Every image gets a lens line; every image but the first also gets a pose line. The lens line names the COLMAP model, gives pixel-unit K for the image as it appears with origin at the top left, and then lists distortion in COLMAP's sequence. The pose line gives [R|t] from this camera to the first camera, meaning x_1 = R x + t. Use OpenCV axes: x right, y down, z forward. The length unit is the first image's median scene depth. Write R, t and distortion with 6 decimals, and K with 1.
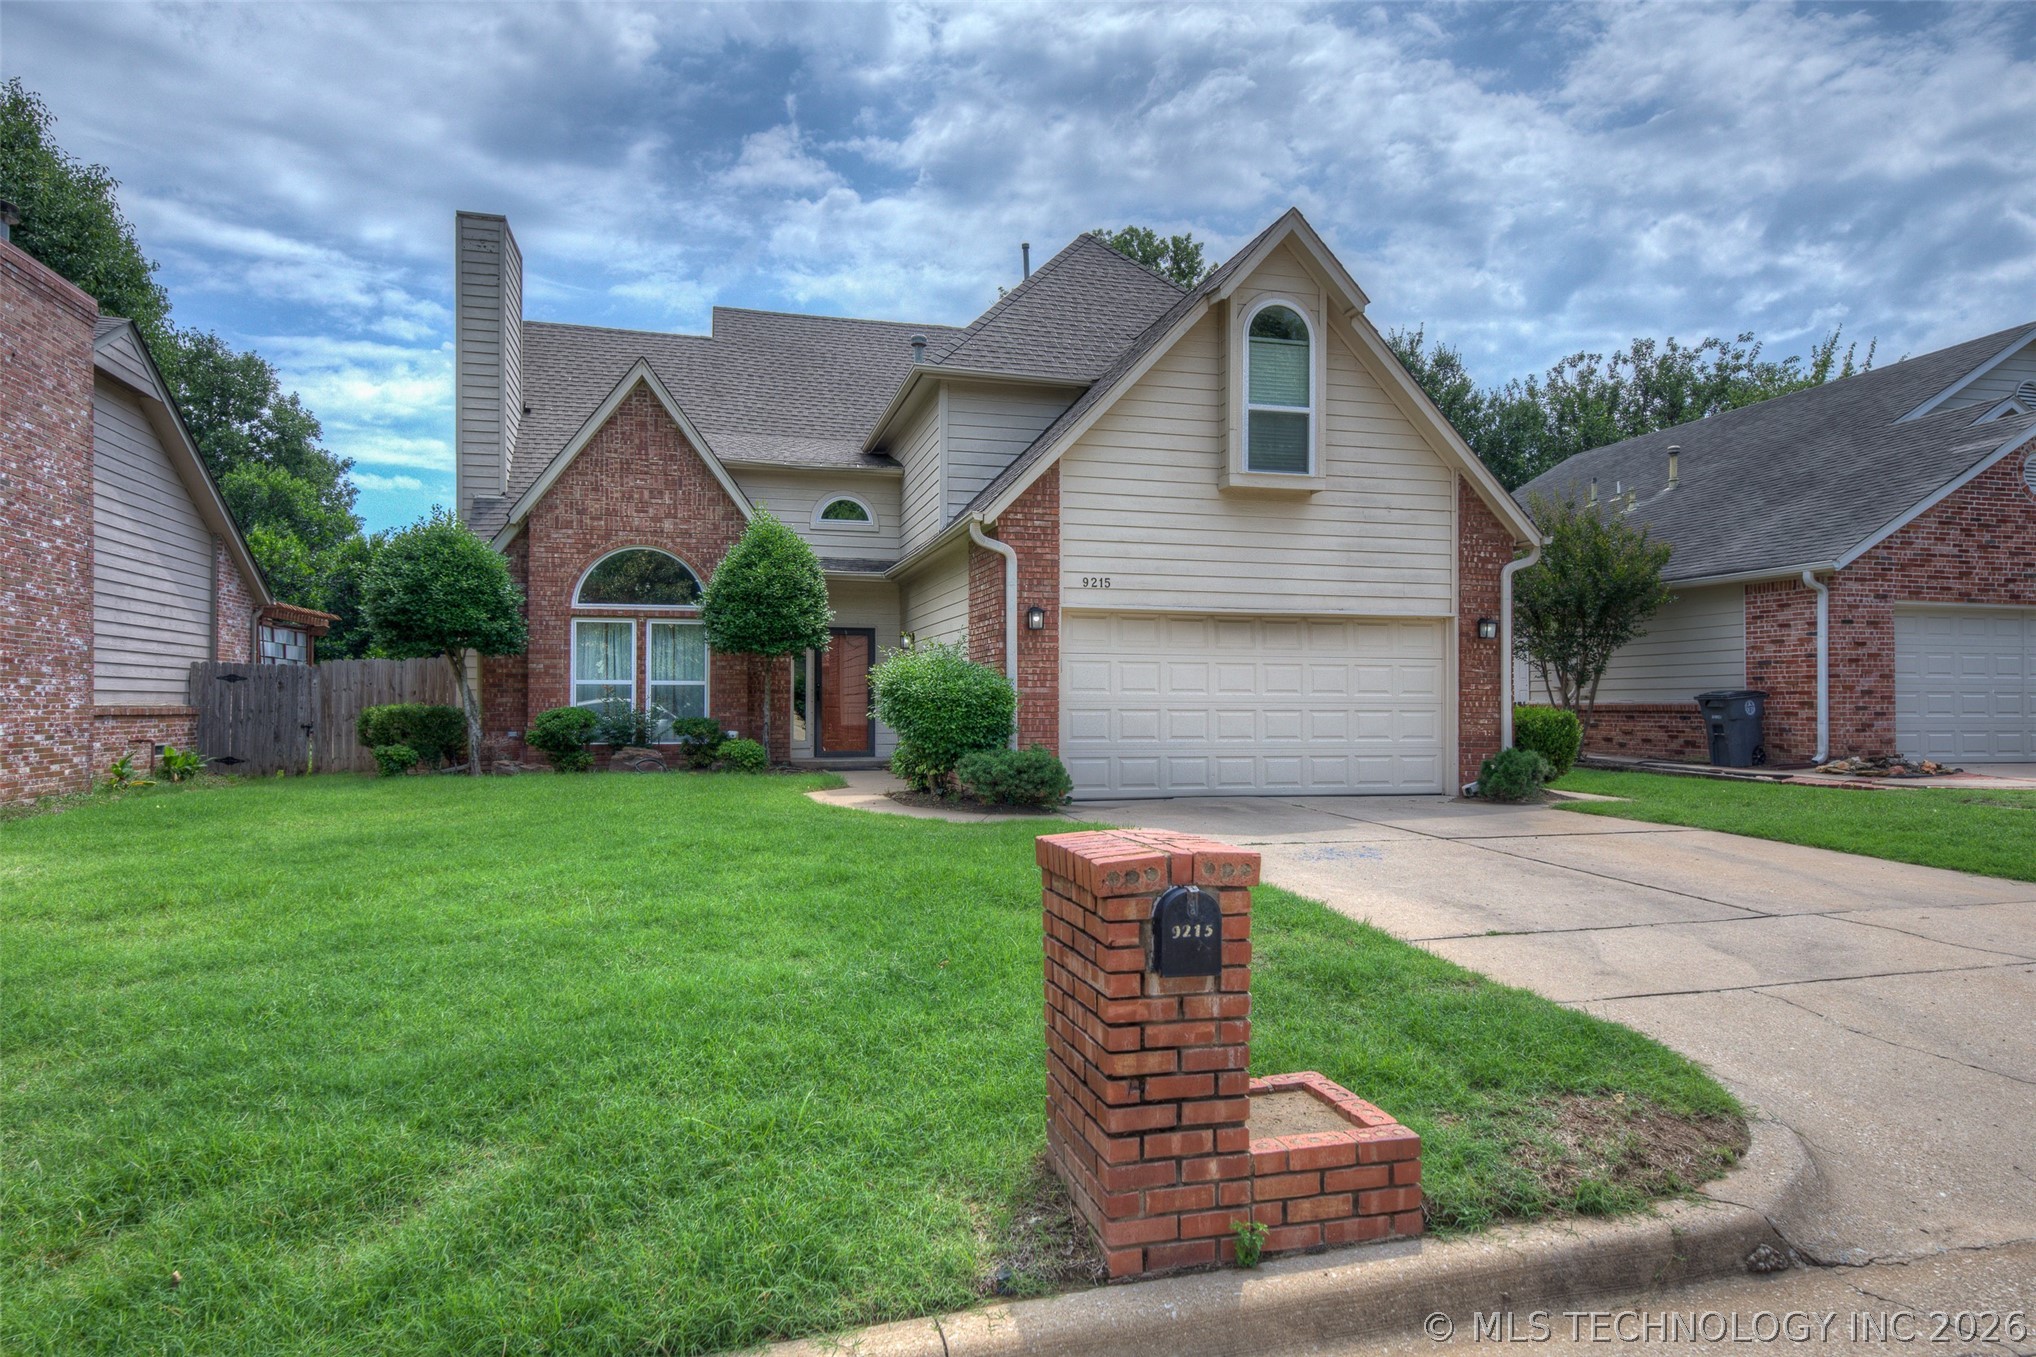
lens RADIAL K [[1194.5, 0, 1024.1], [0, 1194.5, 686.5], [0, 0, 1]] dist [-0.001188, 0.000239]
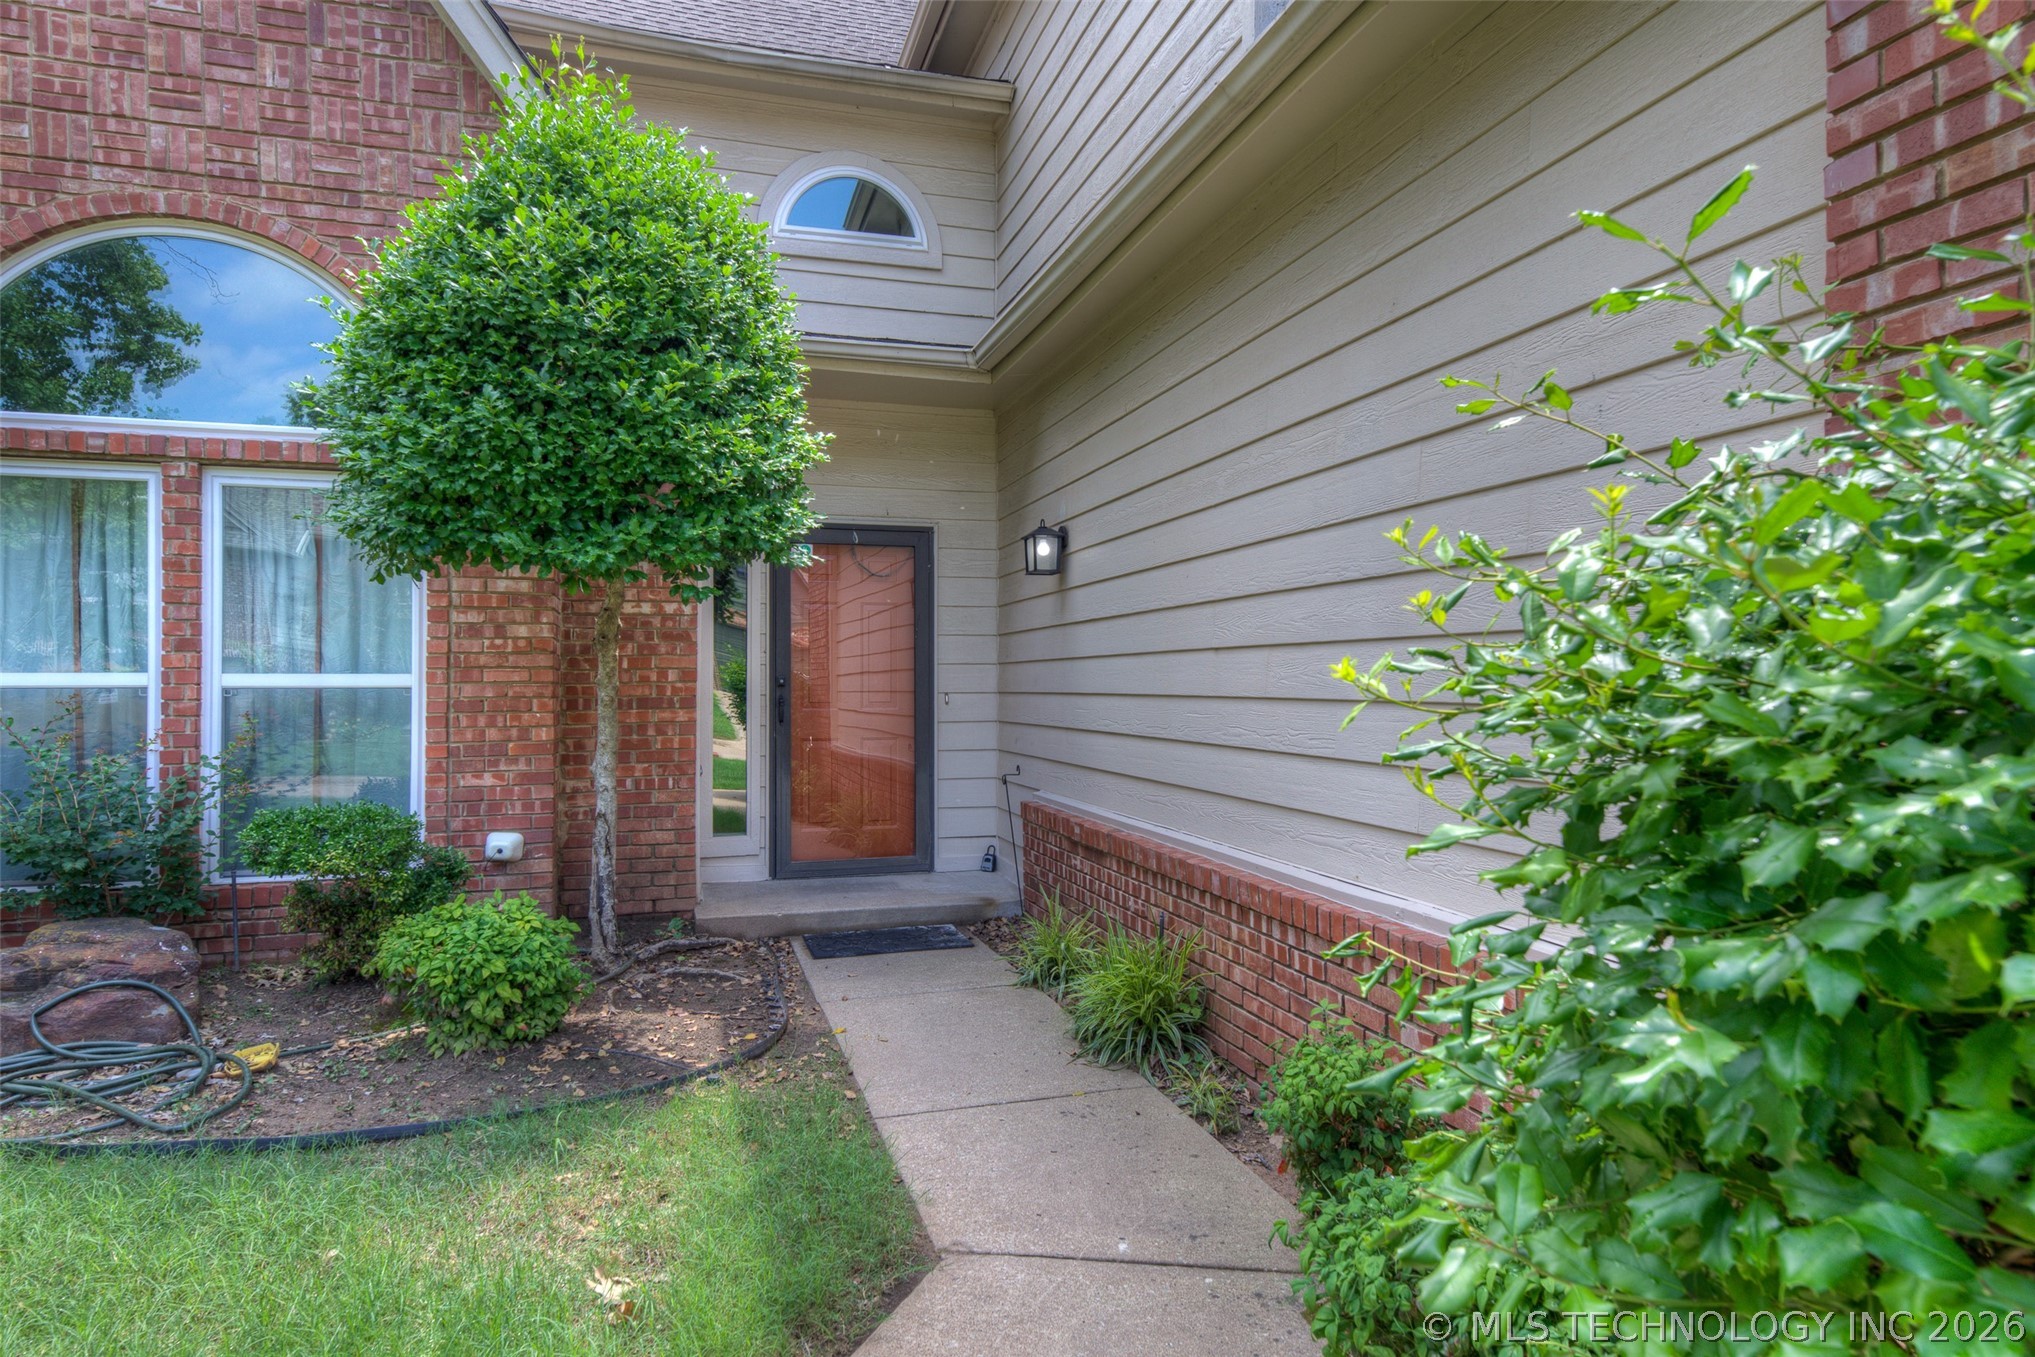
lens RADIAL K [[1193.9, 0, 1014.5], [0, 1193.9, 678.7], [0, 0, 1]] dist [-0.001188, 0.000239]
pose [[0.999930, -0.002808, 0.011533, -0.114811], [0.002729, 0.999972, 0.006930, -0.005194], [-0.011552, -0.006898, 0.999909, 0.696954]]
